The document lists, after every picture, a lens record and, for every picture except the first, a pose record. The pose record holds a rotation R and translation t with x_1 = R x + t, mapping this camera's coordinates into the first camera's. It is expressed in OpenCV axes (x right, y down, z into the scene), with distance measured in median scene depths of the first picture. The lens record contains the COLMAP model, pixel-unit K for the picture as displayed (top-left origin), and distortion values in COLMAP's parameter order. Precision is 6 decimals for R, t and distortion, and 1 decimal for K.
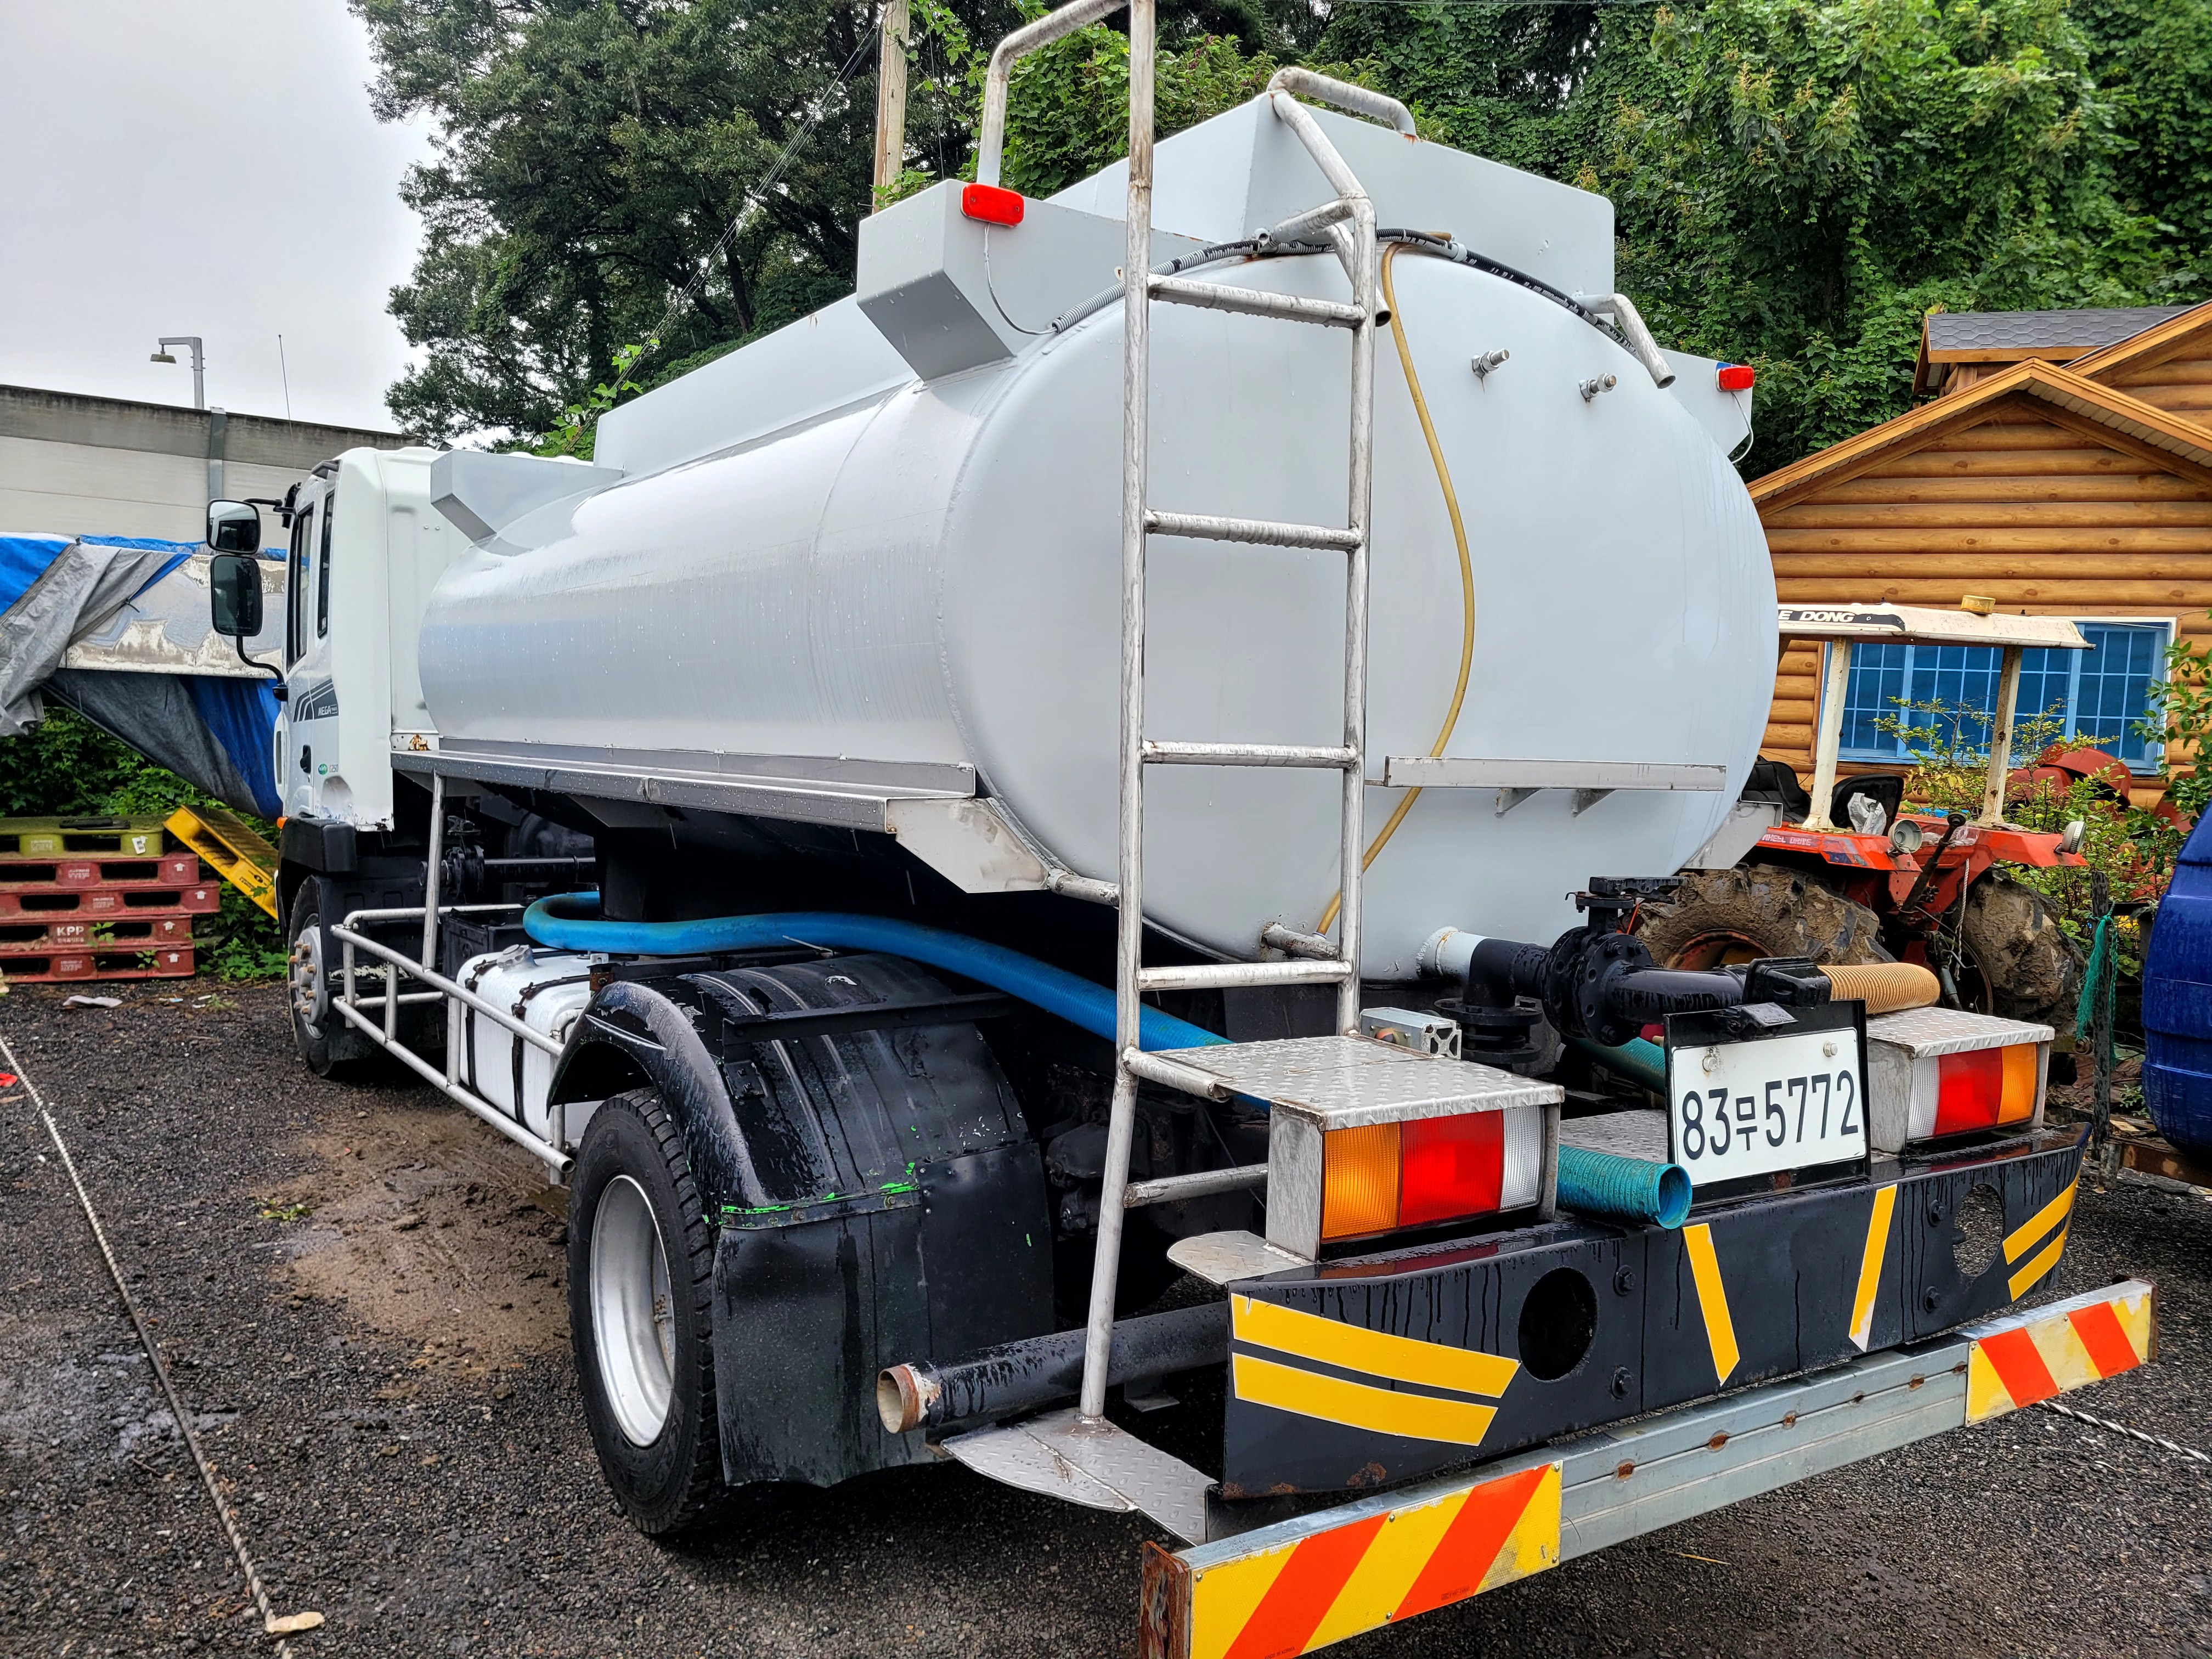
lens RADIAL K [[1658.1, 0, 1114.2], [0, 1658.1, 844.3], [0, 0, 1]] dist [0.031009, -0.007800]
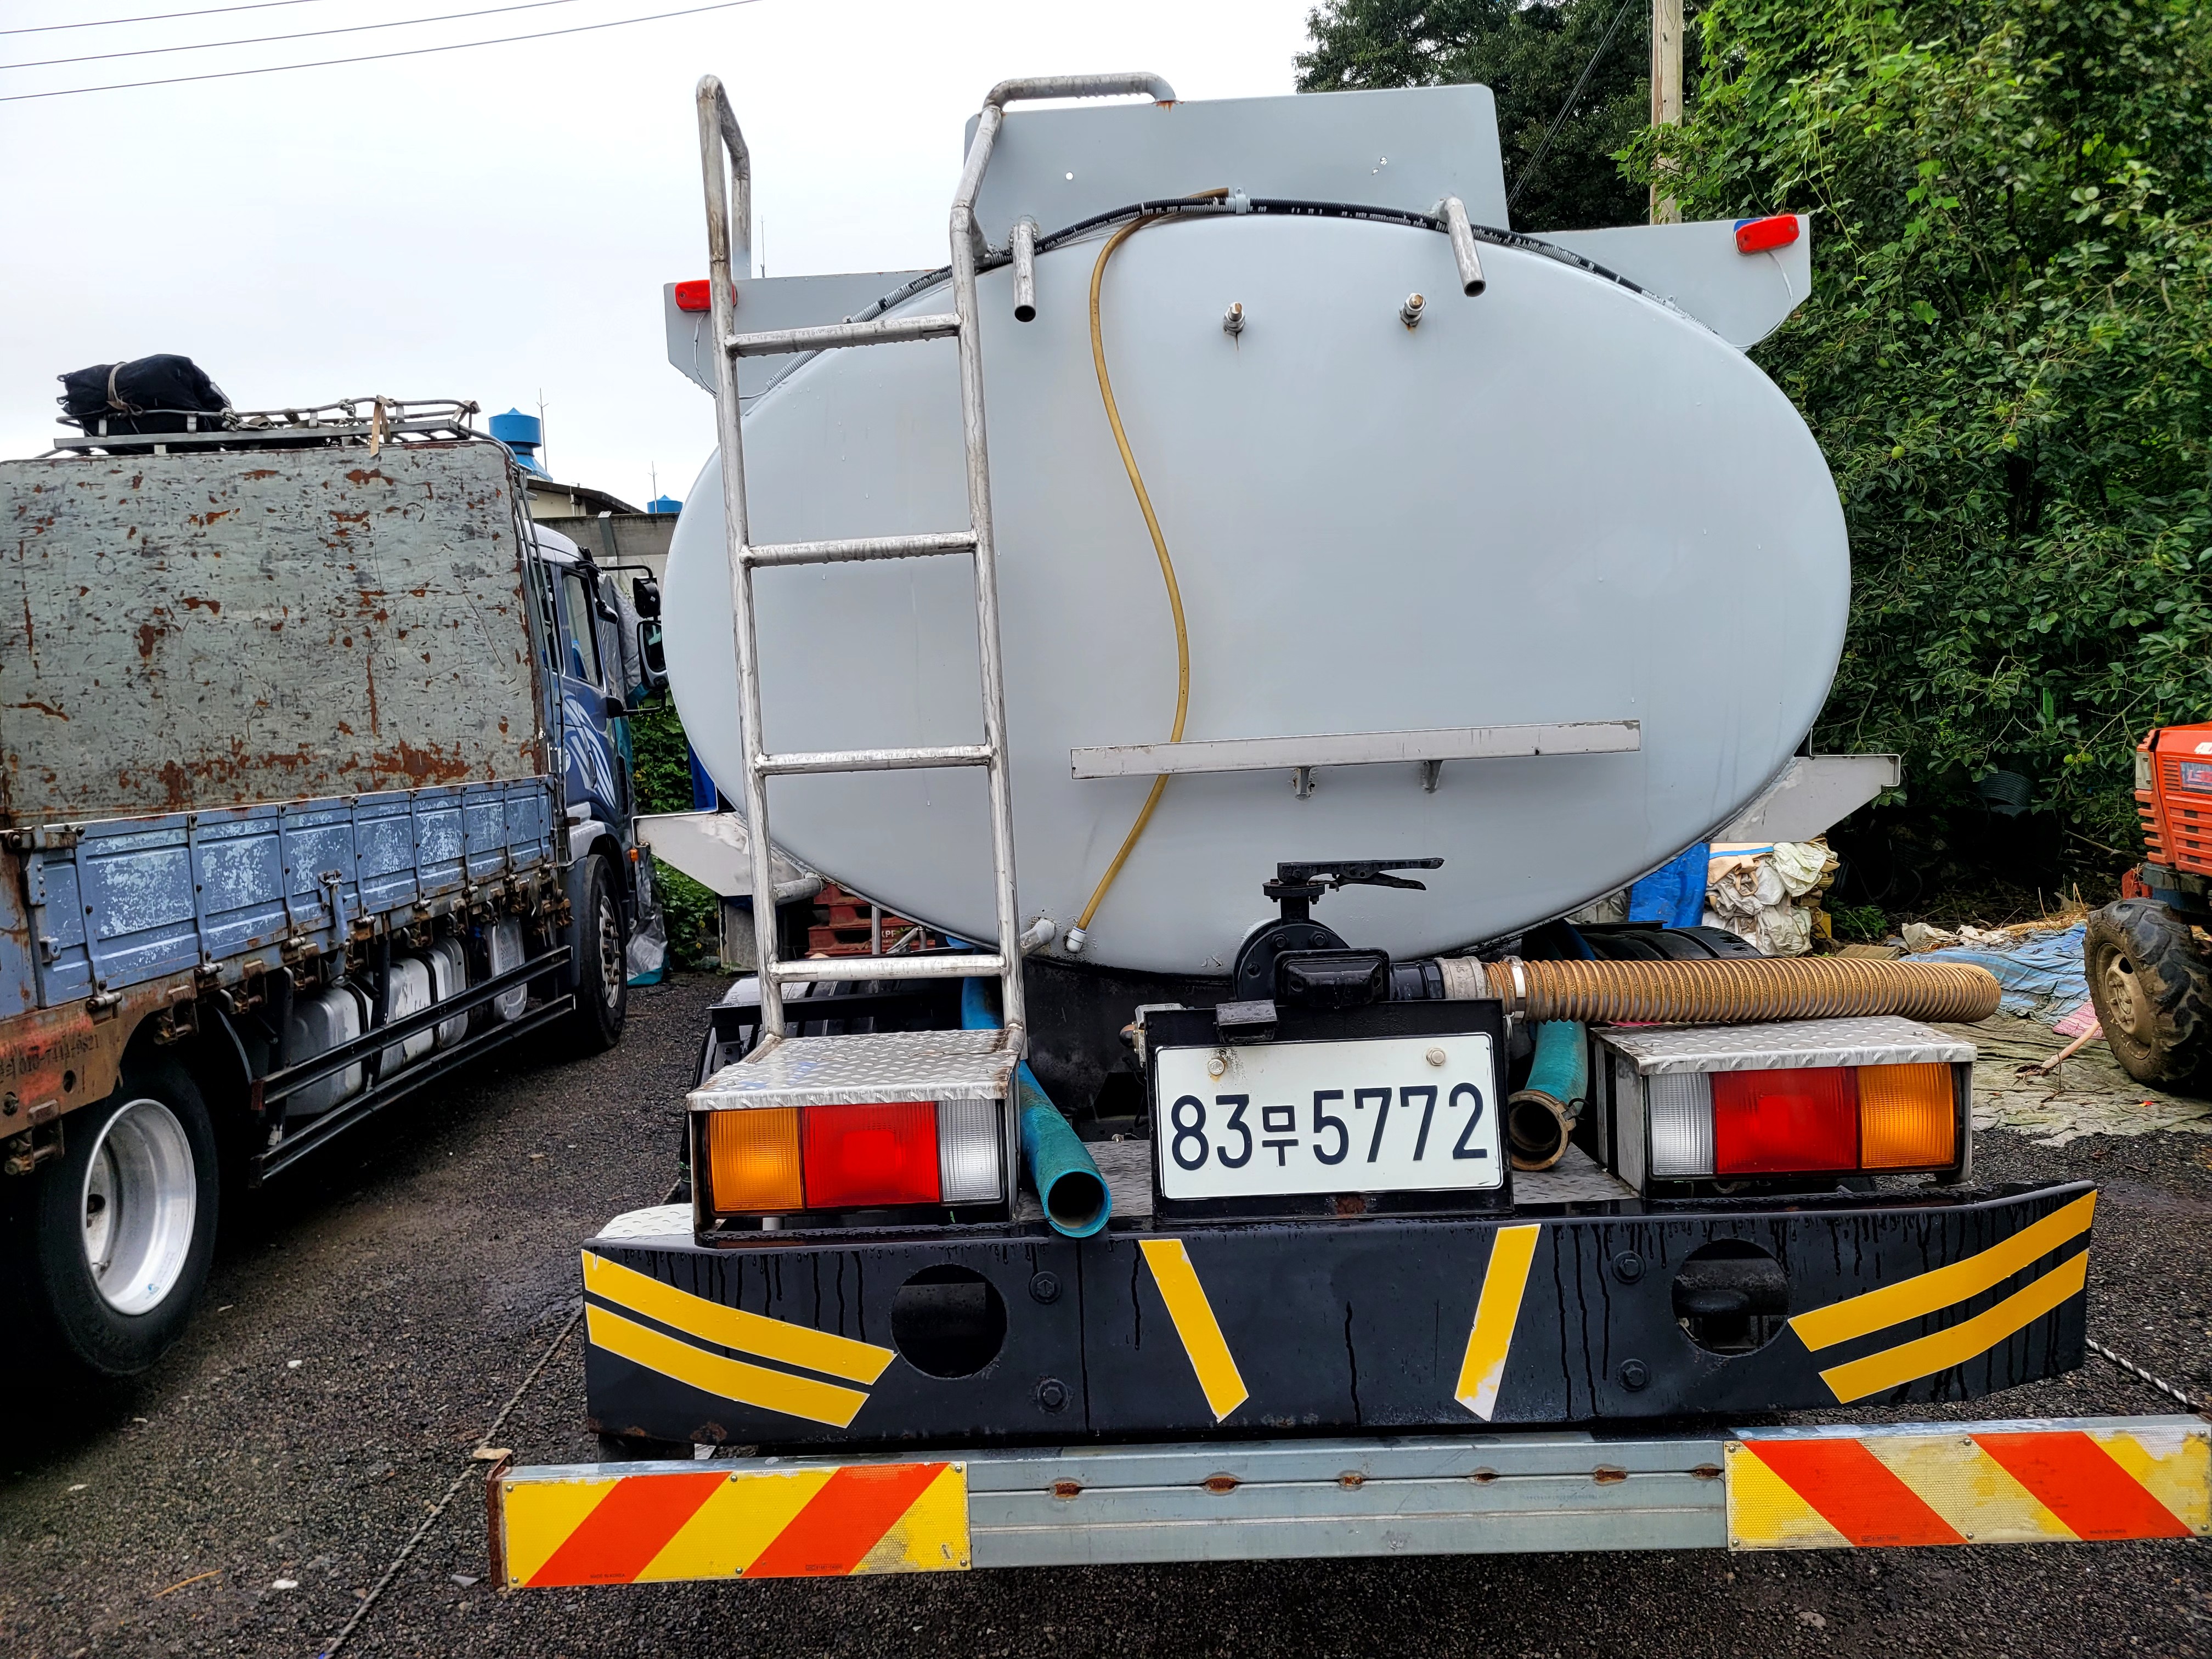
lens RADIAL K [[1672.4, 0, 1106.0], [0, 1672.4, 829.5], [0, 0, 1]] dist [0.050359, -0.037900]
pose [[0.821943, -0.044468, -0.567831, 0.813590], [0.040200, 0.998991, -0.020043, 0.017614], [0.568149, -0.006353, 0.822901, 0.206783]]
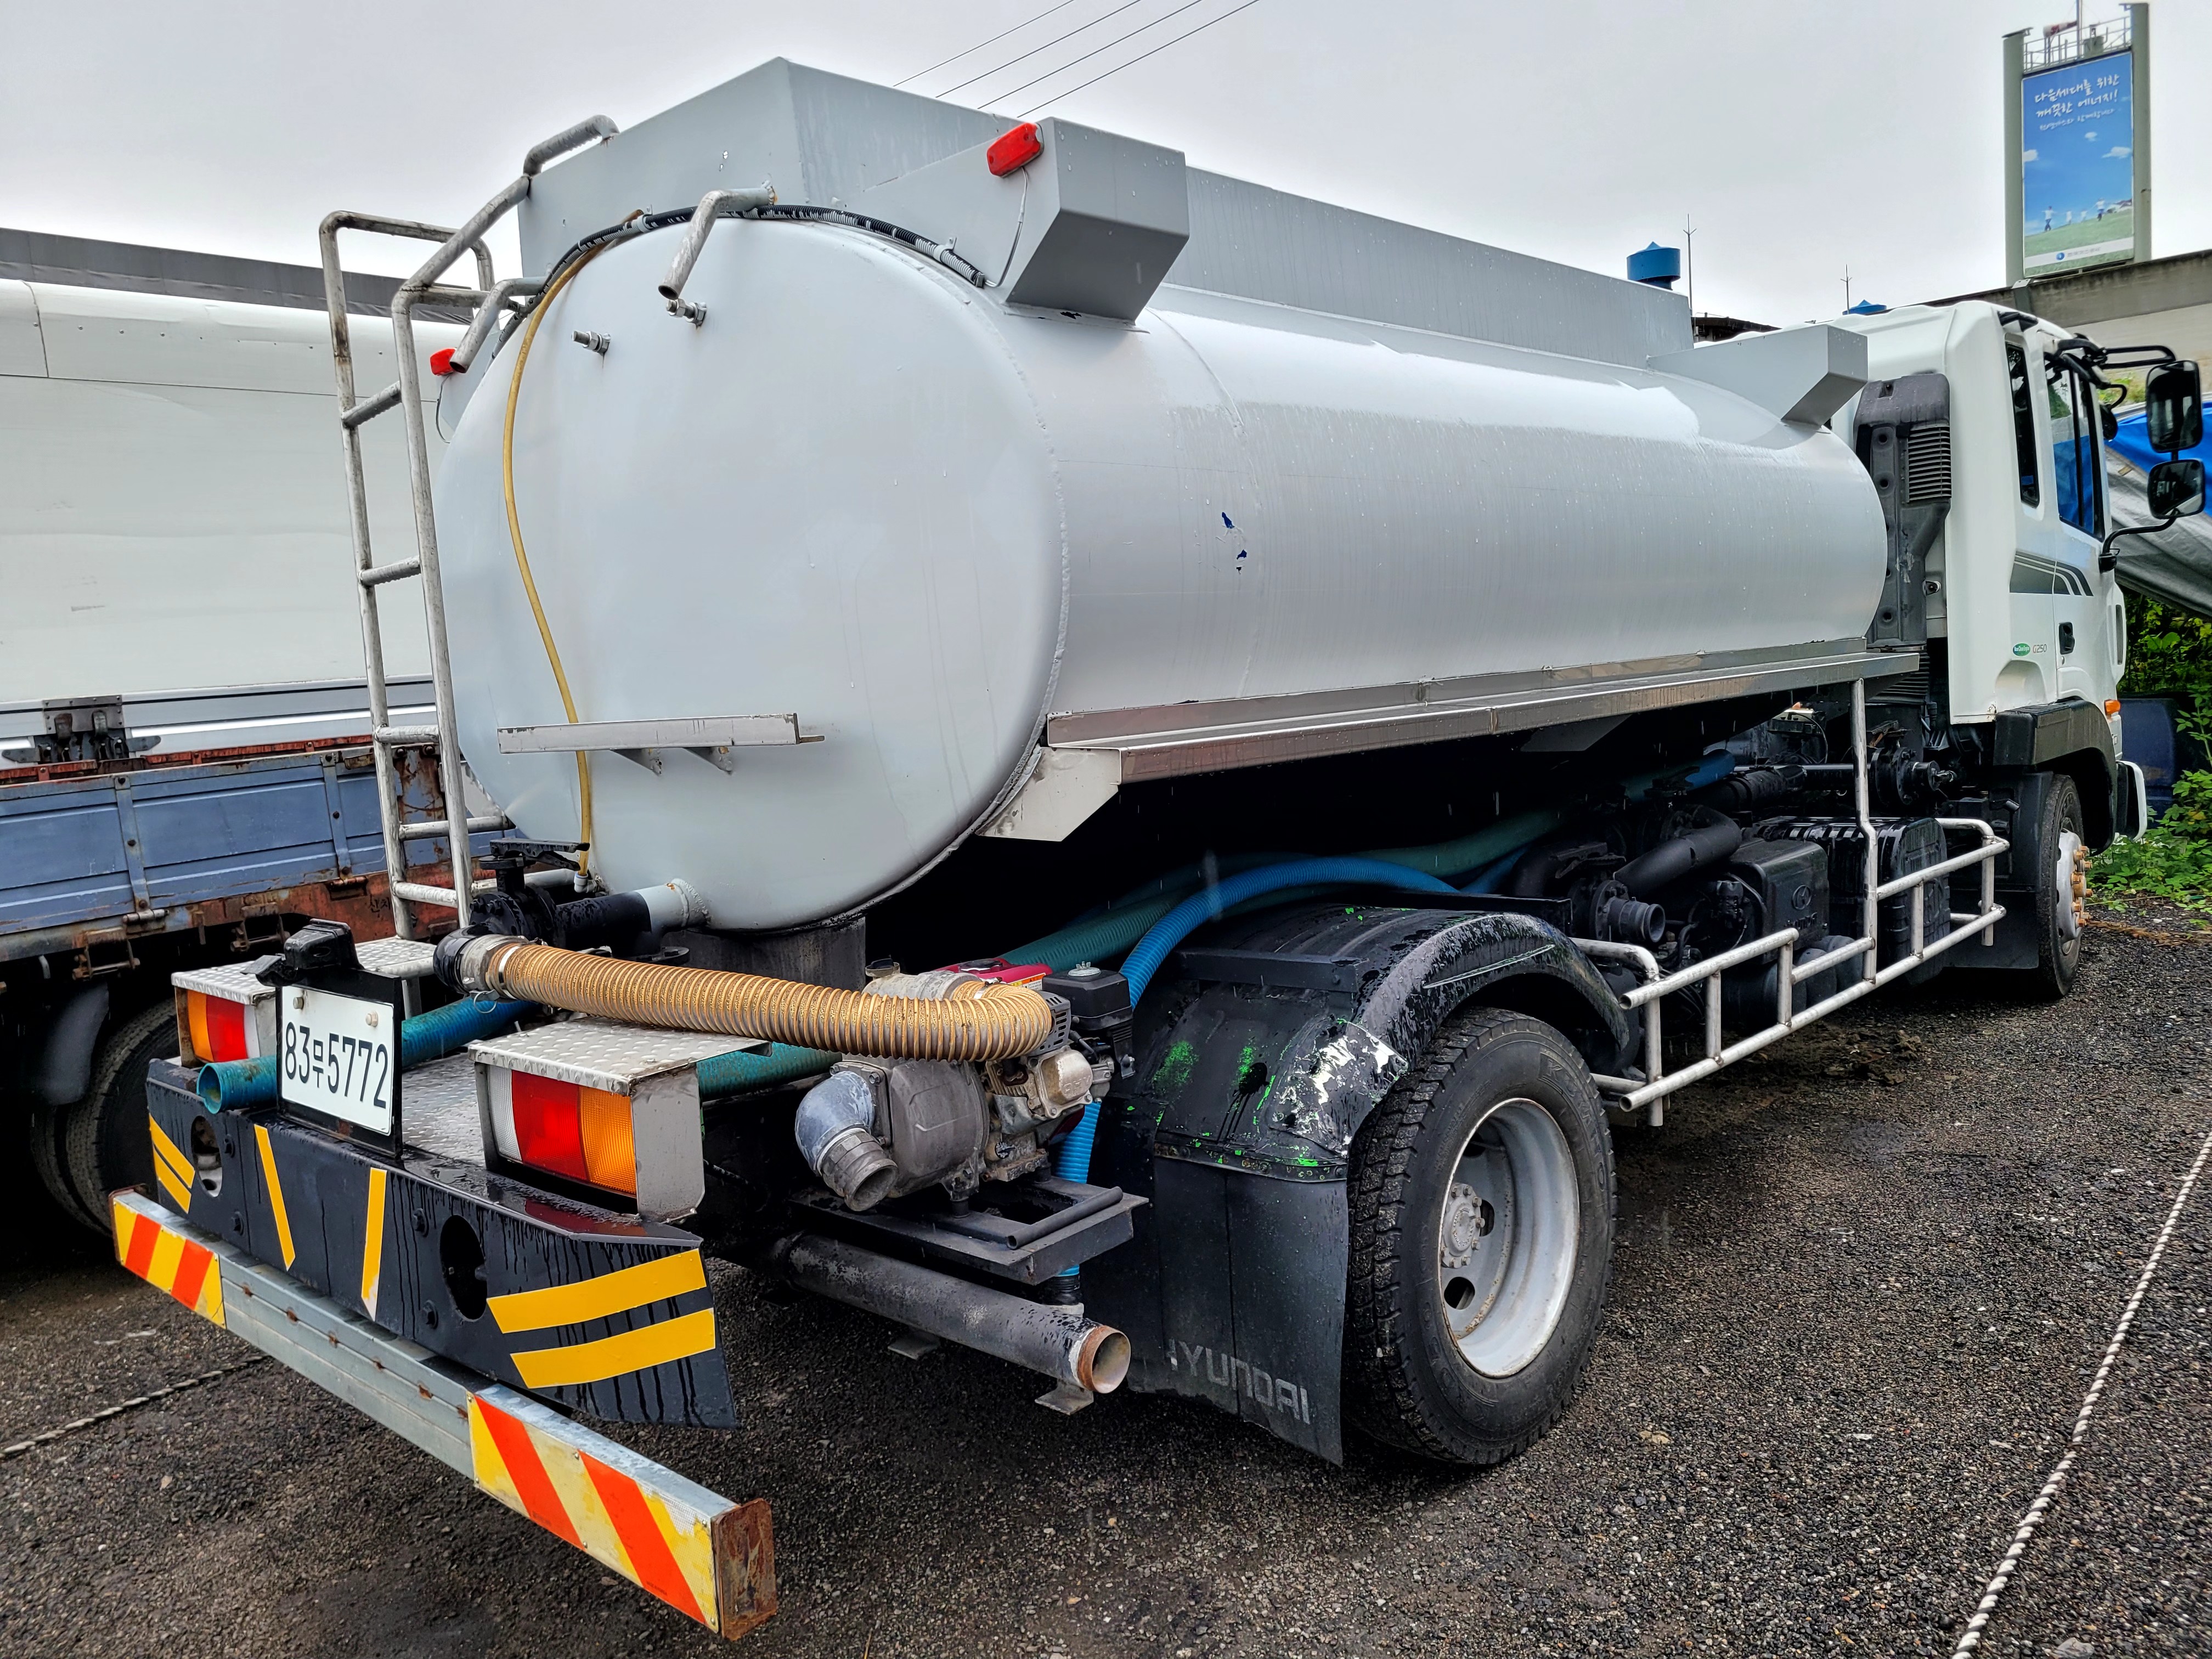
lens RADIAL K [[1672.4, 0, 1106.0], [0, 1672.4, 829.5], [0, 0, 1]] dist [0.050359, -0.037900]
pose [[0.221964, 0.050968, -0.973722, 1.585267], [0.021540, 0.998133, 0.057156, -0.043476], [0.974817, -0.033661, 0.220452, 1.261558]]
